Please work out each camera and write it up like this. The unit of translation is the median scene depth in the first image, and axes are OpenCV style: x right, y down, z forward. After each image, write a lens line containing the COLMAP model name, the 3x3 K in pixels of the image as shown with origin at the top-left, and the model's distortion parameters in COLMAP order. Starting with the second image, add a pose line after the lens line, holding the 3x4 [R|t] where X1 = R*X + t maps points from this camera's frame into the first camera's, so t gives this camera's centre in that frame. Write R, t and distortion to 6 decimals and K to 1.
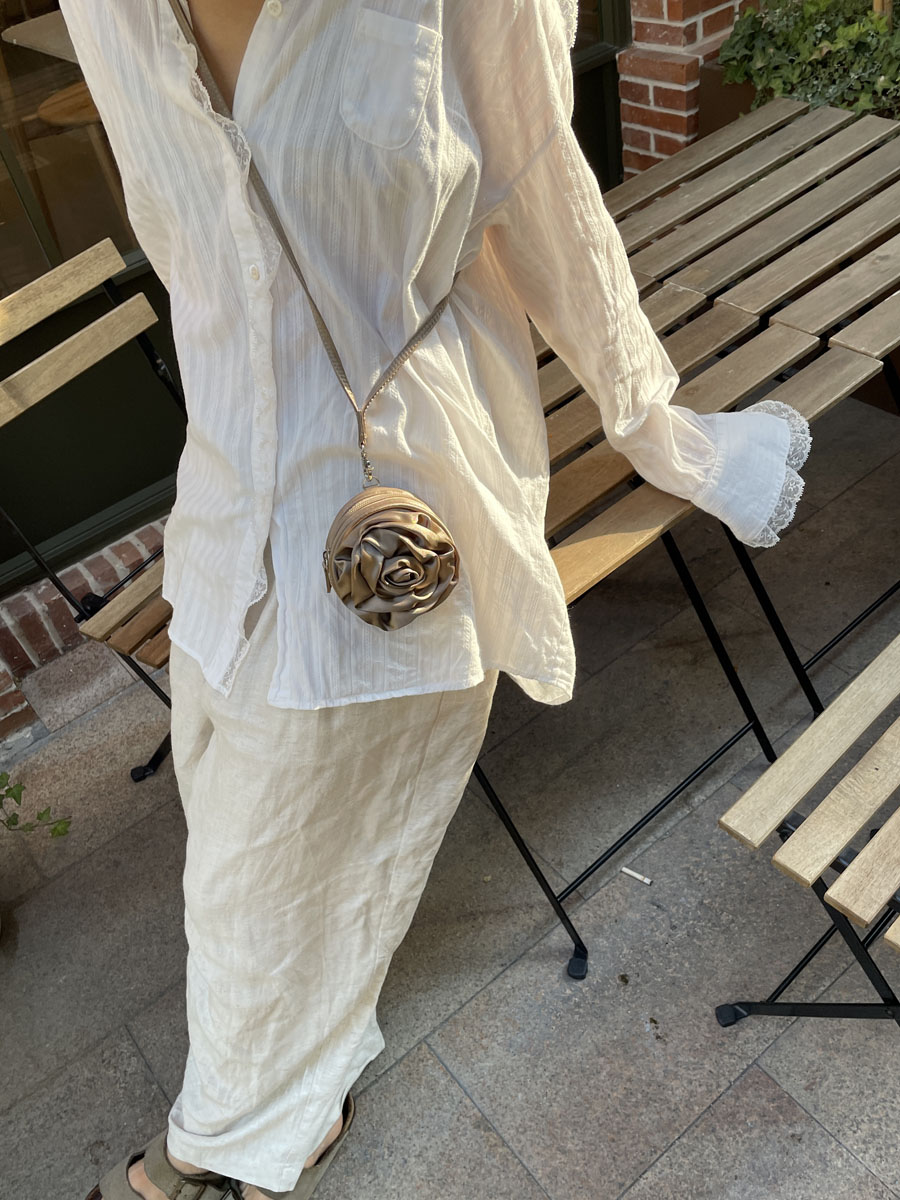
lens RADIAL K [[942.9, 0, 447.0], [0, 942.9, 624.7], [0, 0, 1]] dist [0.078740, -0.140518]
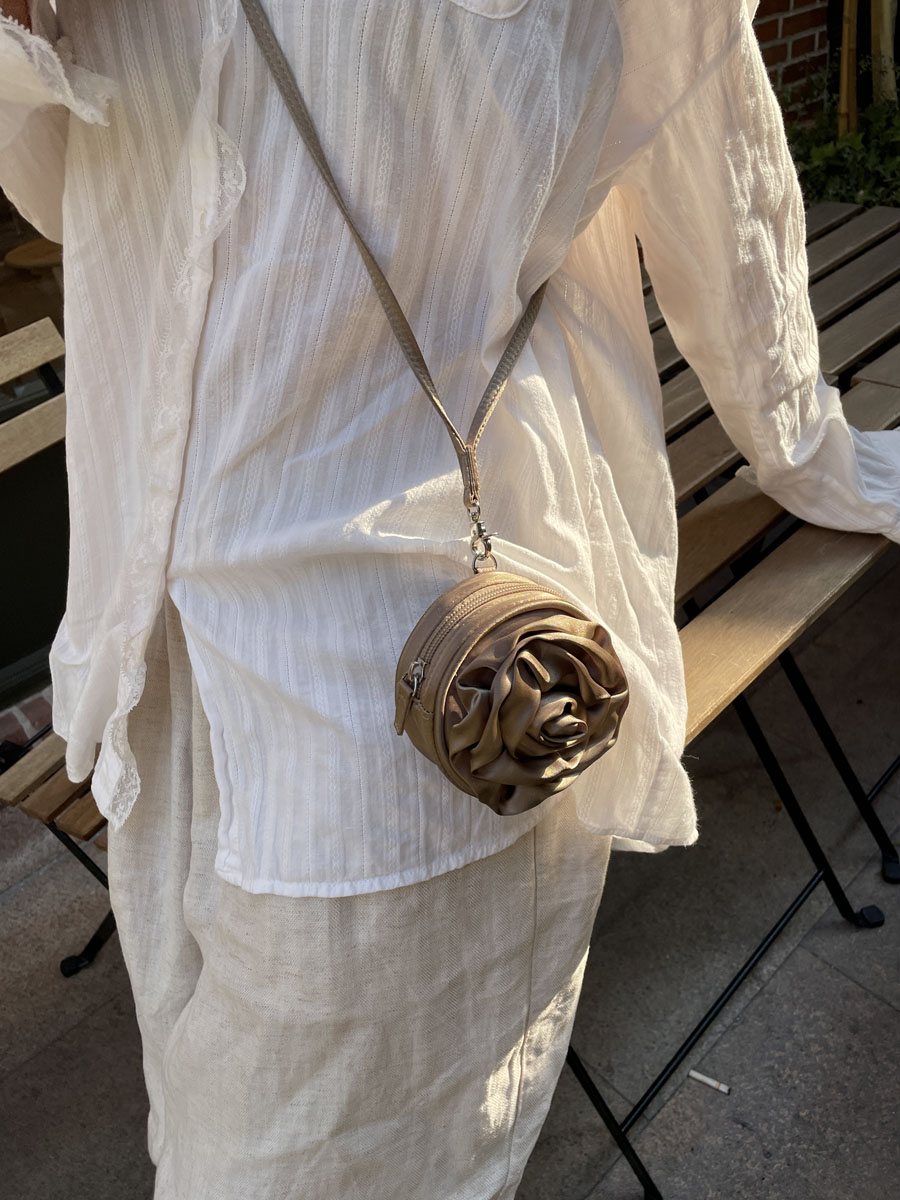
lens RADIAL K [[887.2, 0, 453.0], [0, 887.2, 572.1], [0, 0, 1]] dist [0.068996, -0.085524]
pose [[0.997512, -0.022768, 0.066714, -0.051876], [0.035984, 0.978272, -0.204178, -0.003974], [-0.060616, 0.206070, 0.976658, 0.197957]]
